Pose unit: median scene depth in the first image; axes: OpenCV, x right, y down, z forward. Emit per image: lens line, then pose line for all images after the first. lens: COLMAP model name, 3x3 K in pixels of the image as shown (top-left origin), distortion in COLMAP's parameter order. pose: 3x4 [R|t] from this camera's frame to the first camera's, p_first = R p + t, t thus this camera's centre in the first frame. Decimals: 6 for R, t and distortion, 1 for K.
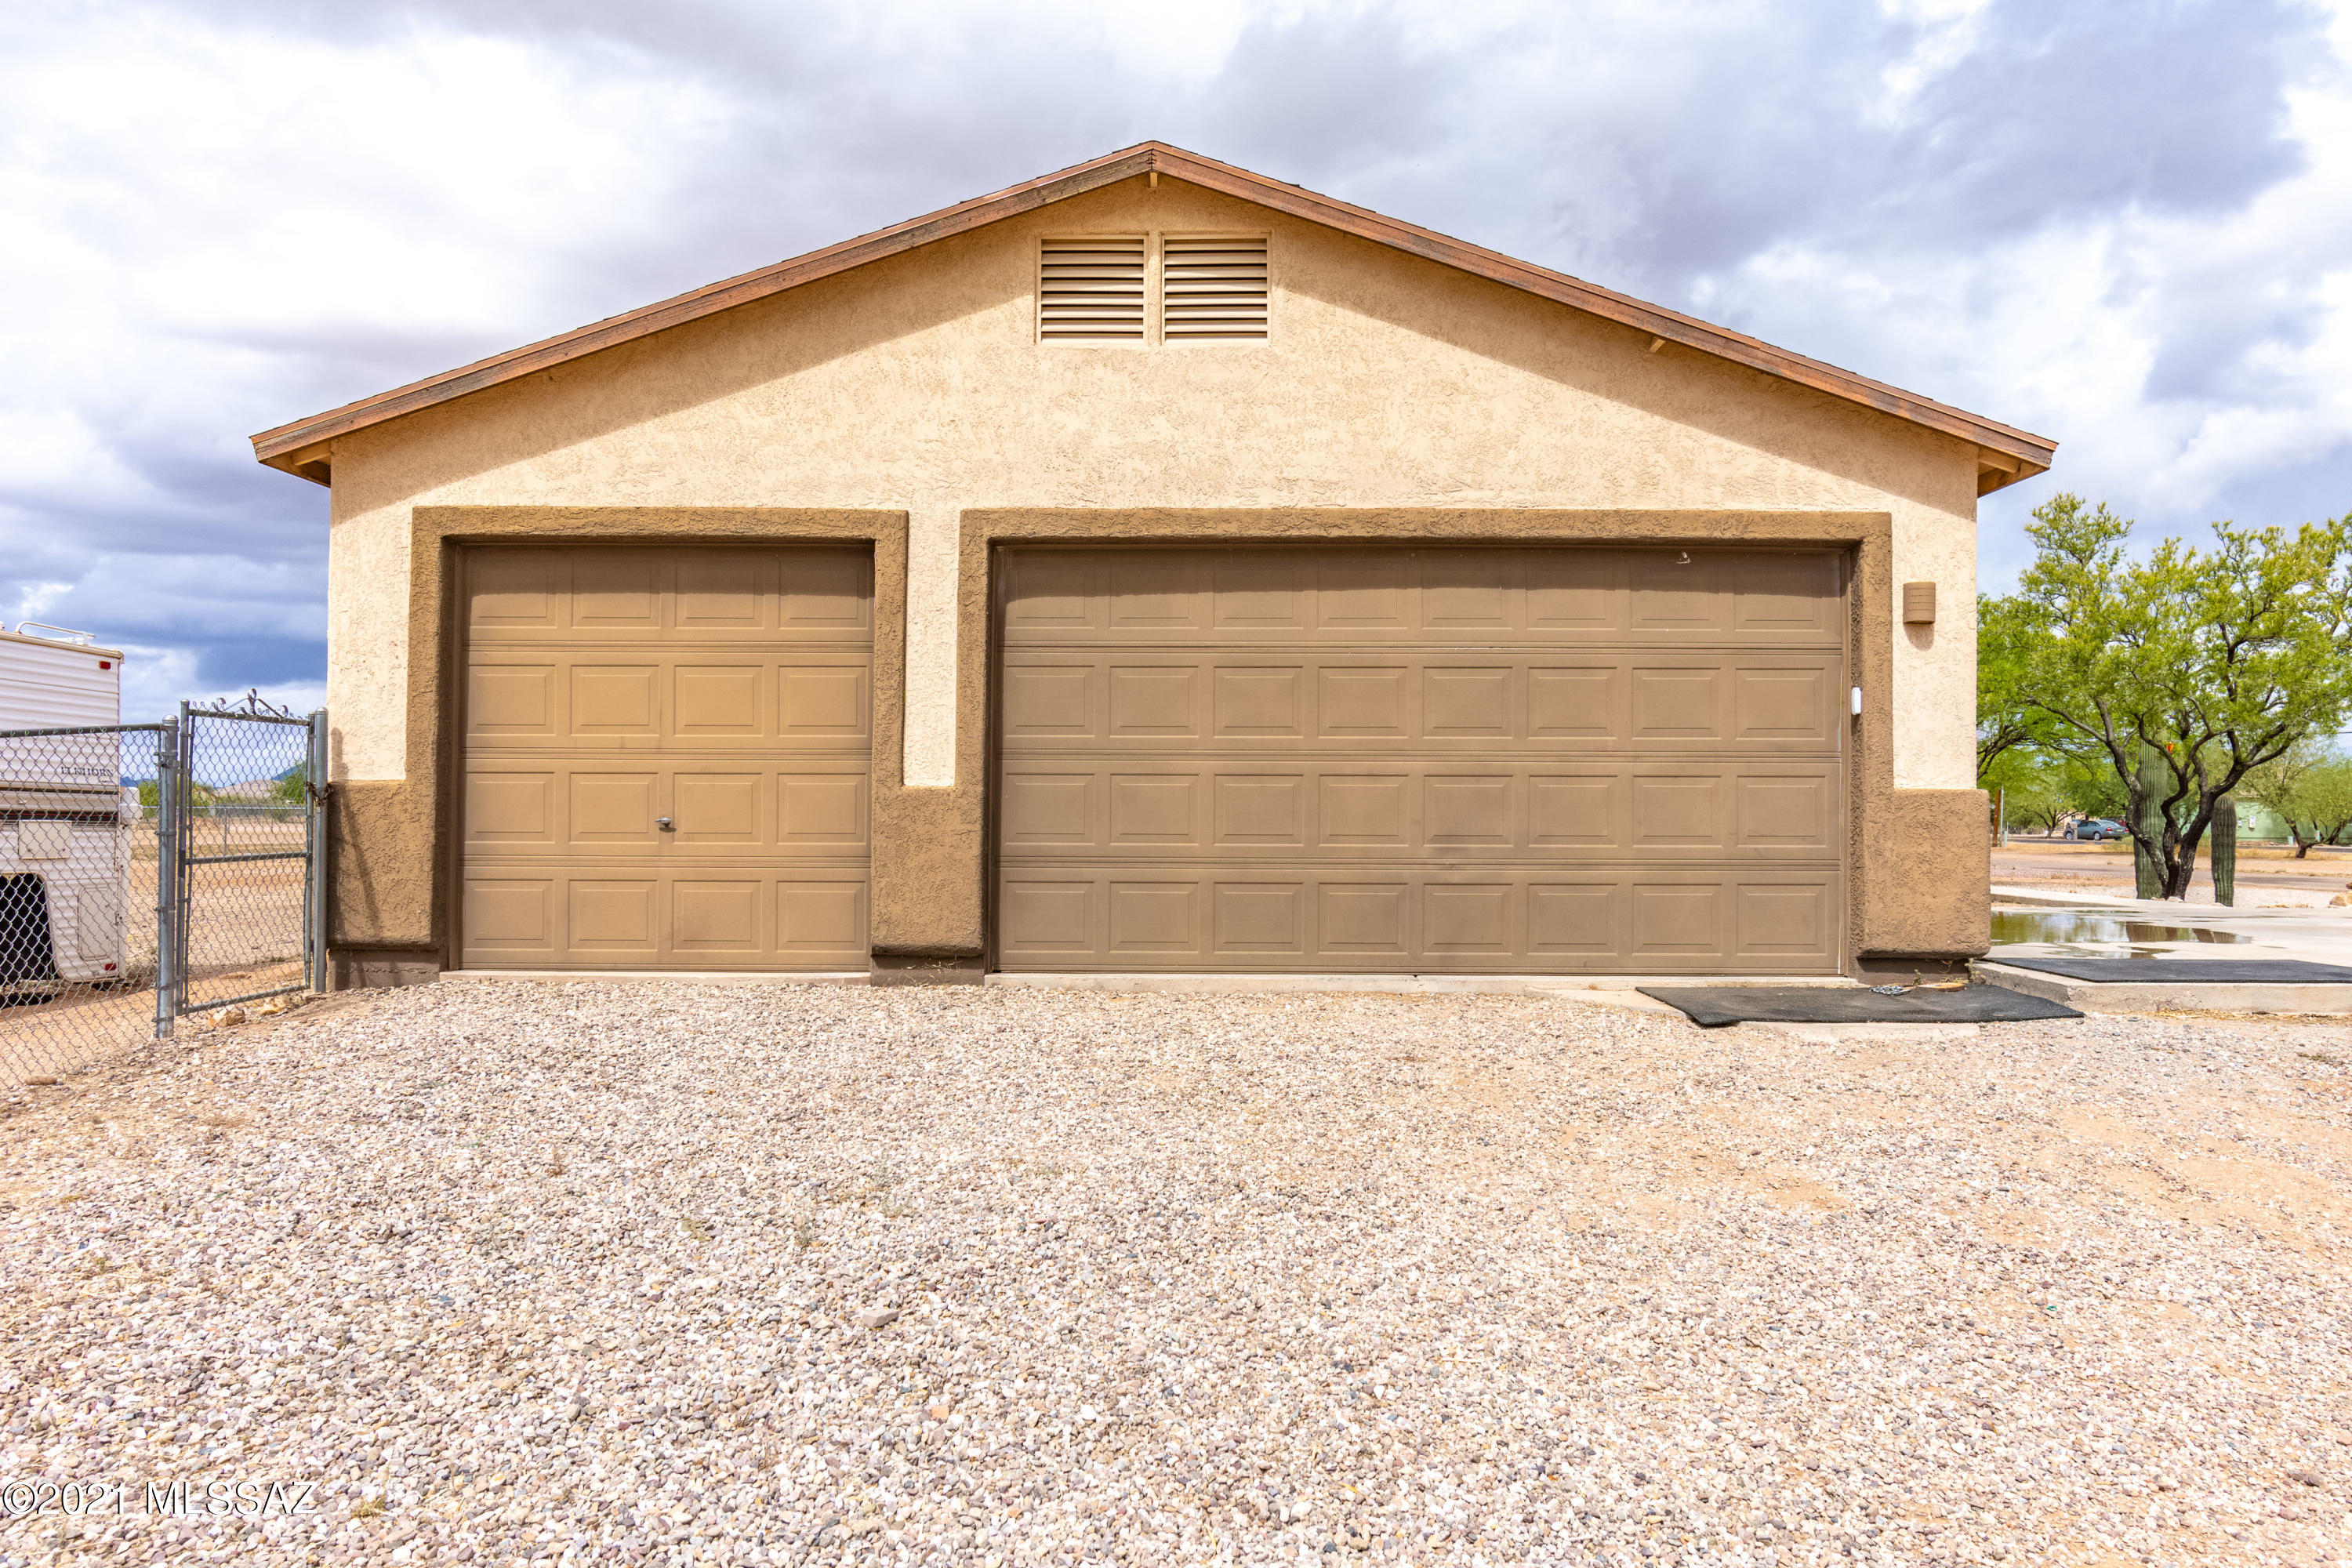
lens RADIAL K [[1634.2, 0, 1176.3], [0, 1634.2, 778.6], [0, 0, 1]] dist [0.008022, 0.001713]
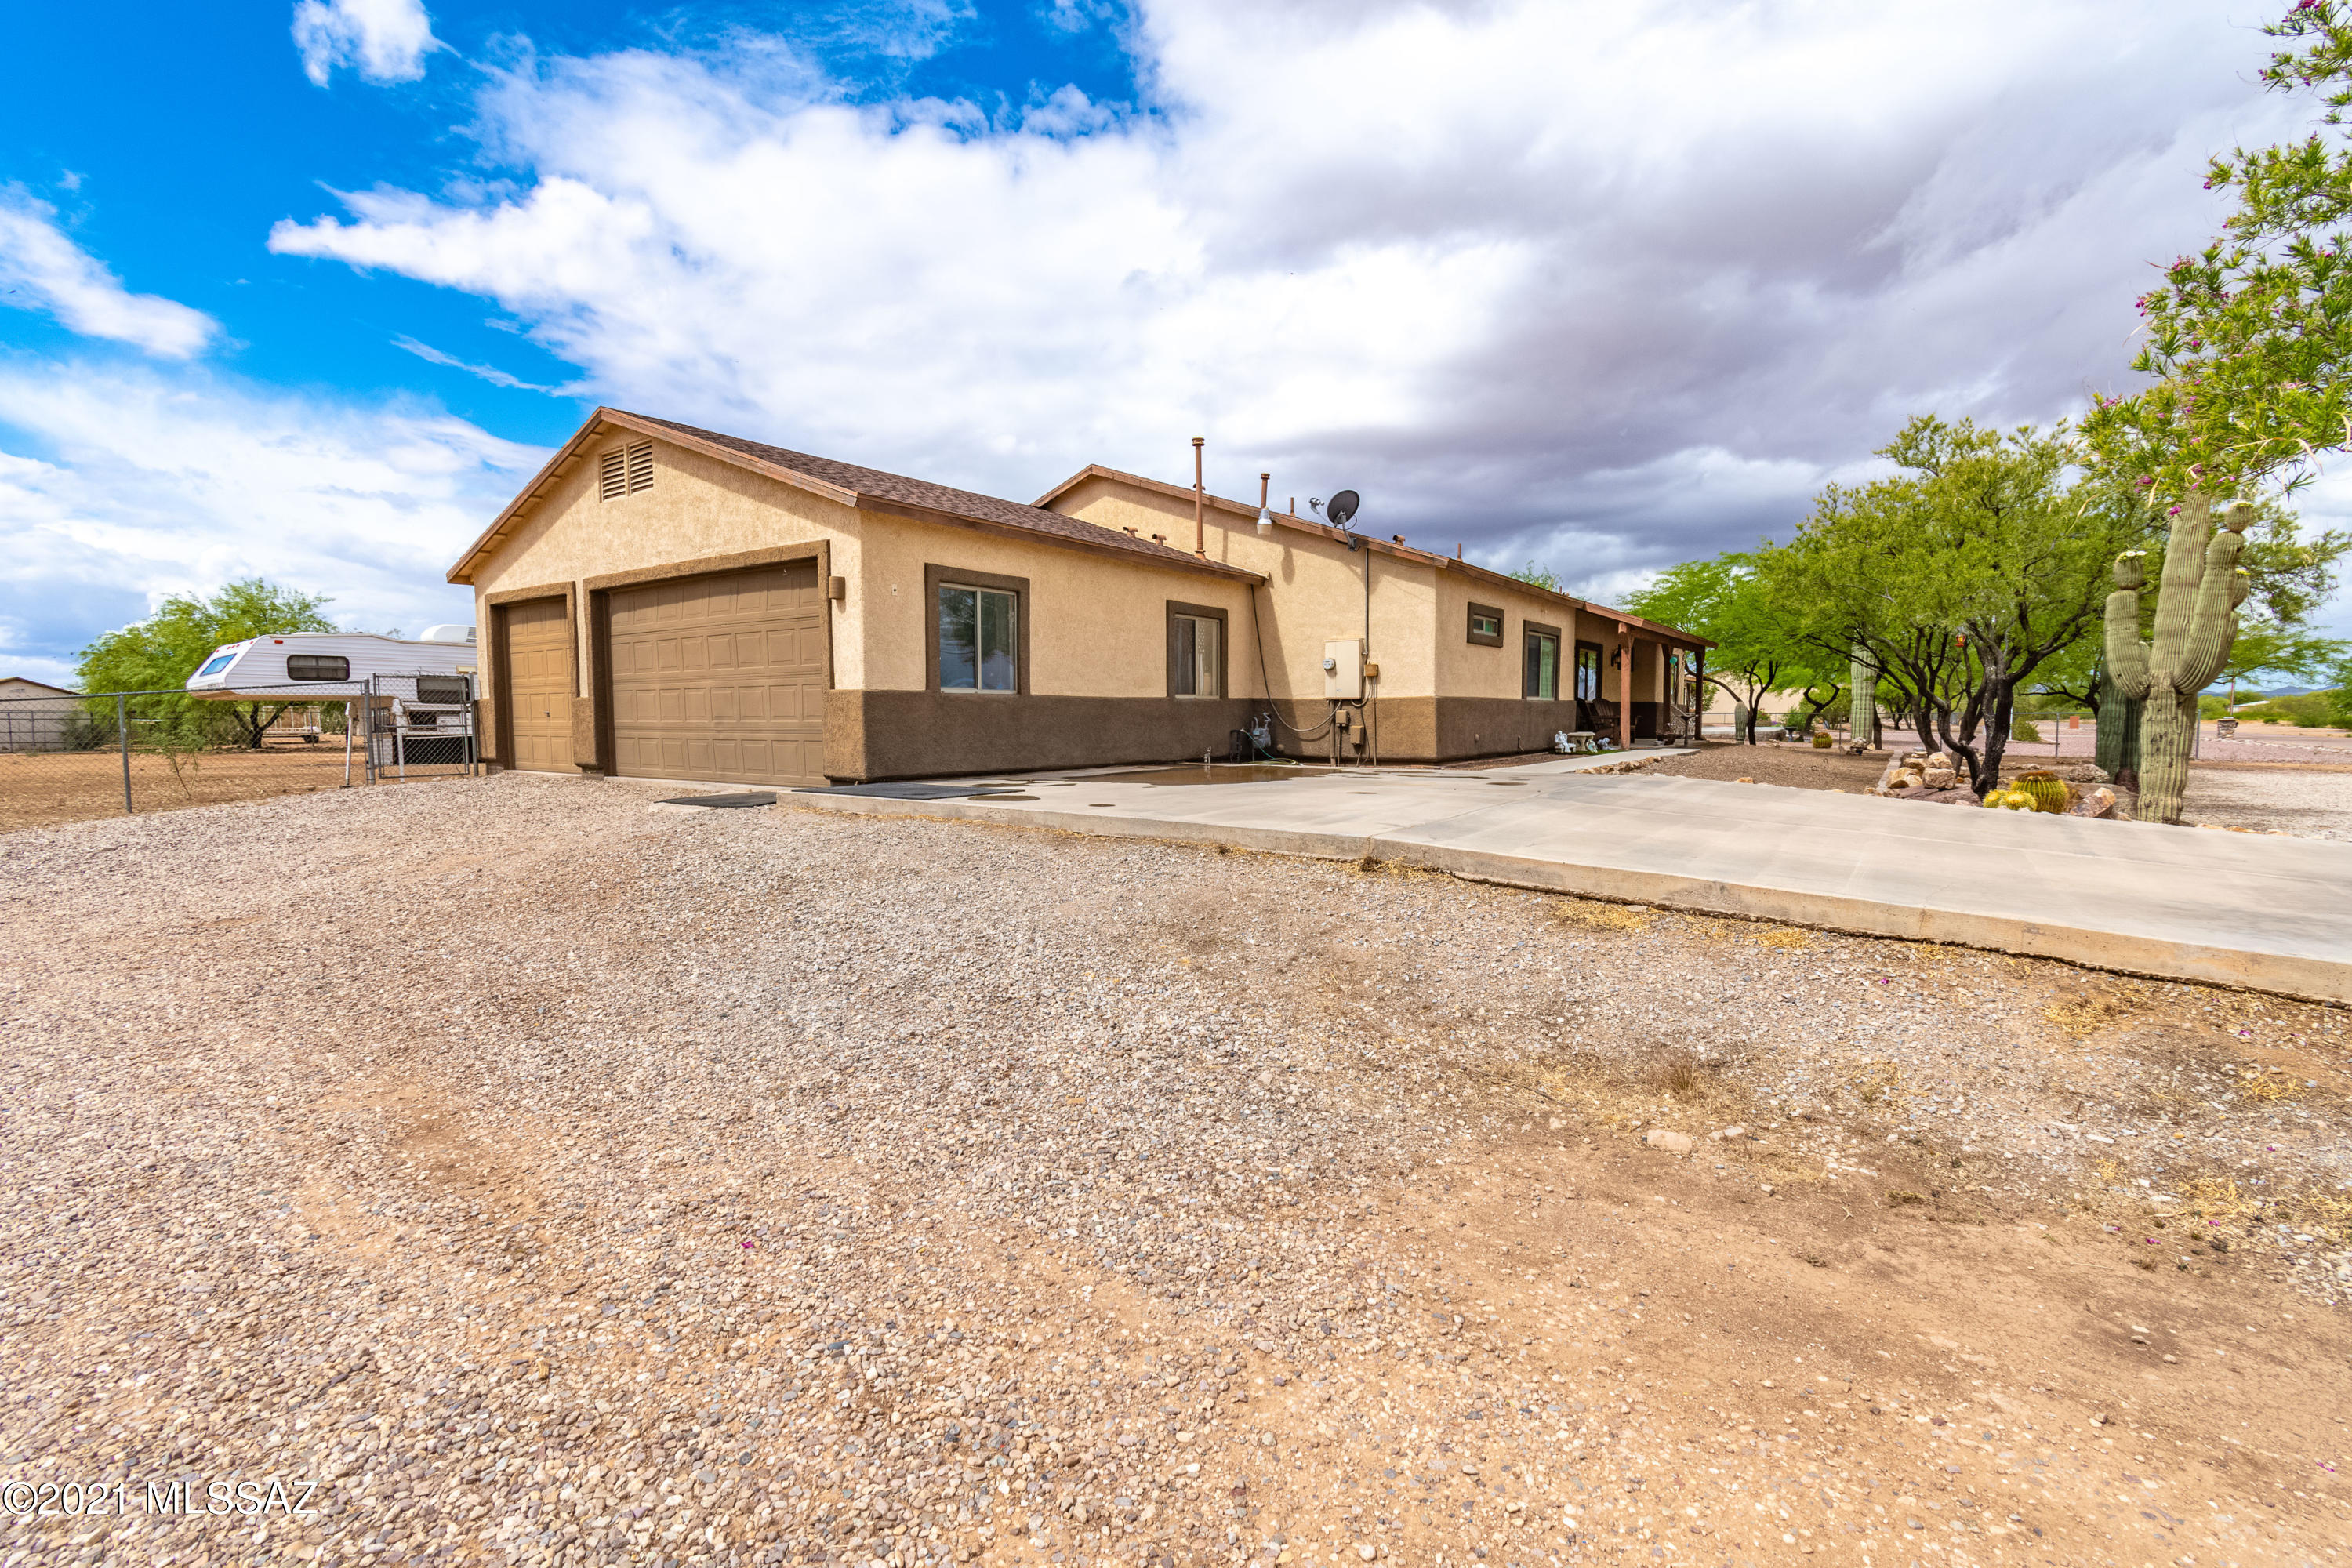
lens RADIAL K [[1044.7, 0, 1173.9], [0, 1044.7, 791.3], [0, 0, 1]] dist [0.000045, -0.000248]
pose [[0.804767, 0.037757, -0.592388, 1.451091], [0.012114, 0.996723, 0.079984, 0.030713], [0.593467, -0.071545, 0.801672, 0.270436]]
